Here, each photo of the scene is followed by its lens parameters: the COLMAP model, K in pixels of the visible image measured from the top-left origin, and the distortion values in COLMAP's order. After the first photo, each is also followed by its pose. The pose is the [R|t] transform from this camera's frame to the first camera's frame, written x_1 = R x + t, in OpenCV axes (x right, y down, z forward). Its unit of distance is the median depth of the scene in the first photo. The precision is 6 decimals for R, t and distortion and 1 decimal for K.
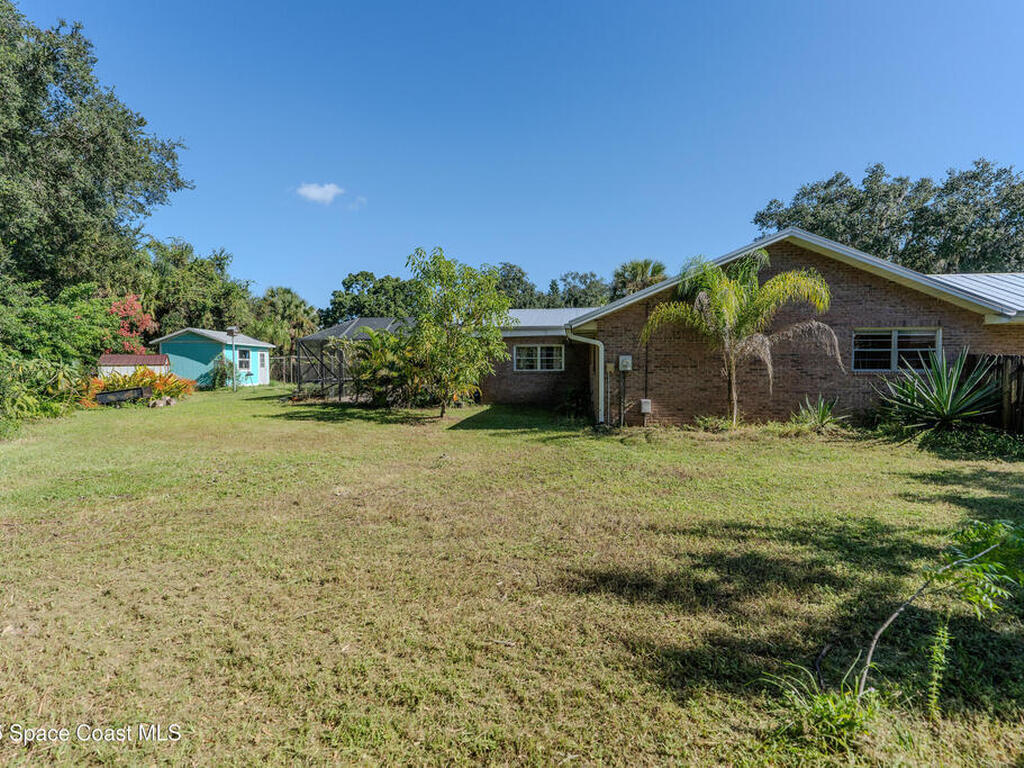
lens RADIAL K [[529.9, 0, 512.0], [0, 529.9, 384.0], [0, 0, 1]] dist [-0.080018, 0.031081]
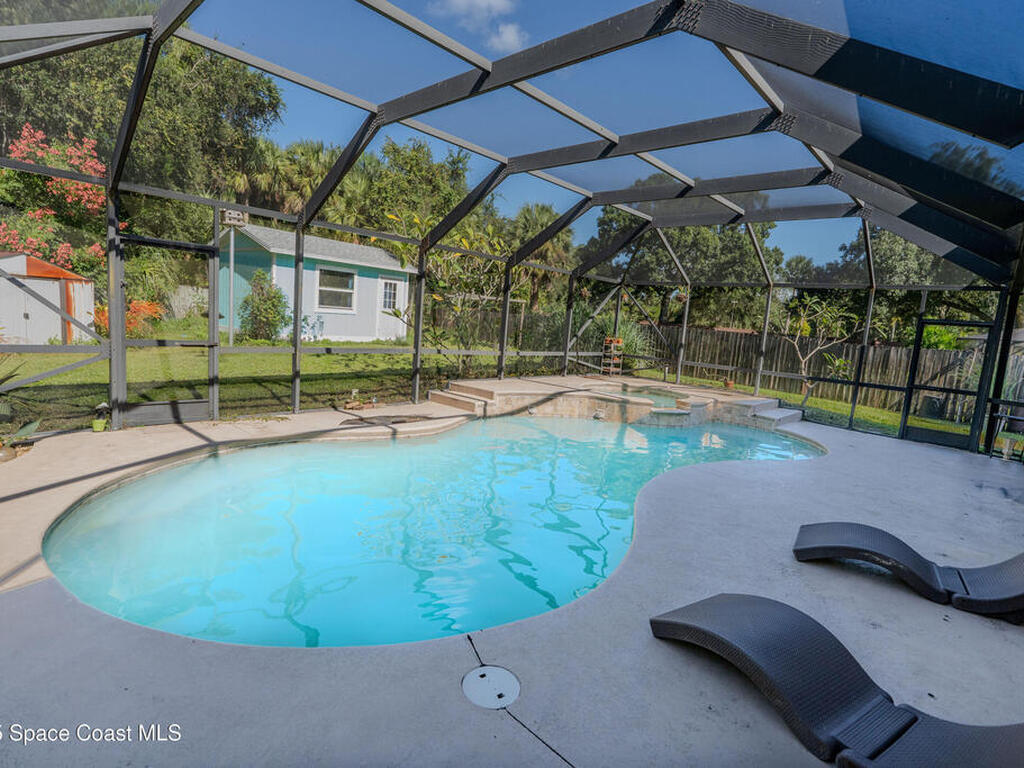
lens RADIAL K [[529.9, 0, 512.0], [0, 529.9, 384.0], [0, 0, 1]] dist [-0.080018, 0.031081]
pose [[0.800974, 0.142449, -0.581505, -0.051949], [-0.105028, 0.989652, 0.097764, -0.022435], [0.589414, -0.017232, 0.807647, 0.652609]]
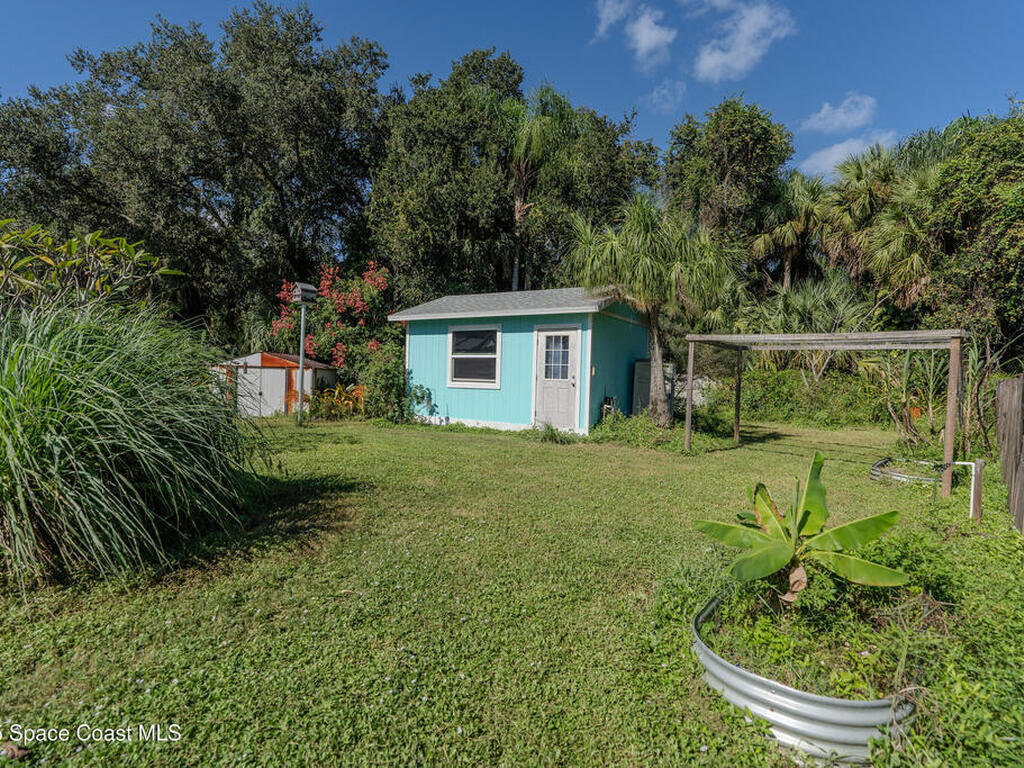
lens RADIAL K [[529.9, 0, 512.0], [0, 529.9, 384.0], [0, 0, 1]] dist [-0.080018, 0.031081]
pose [[-0.486157, 0.004643, -0.873859, -0.183916], [-0.054831, 0.997853, 0.035806, -0.040366], [0.872150, 0.065321, -0.484859, 1.167965]]
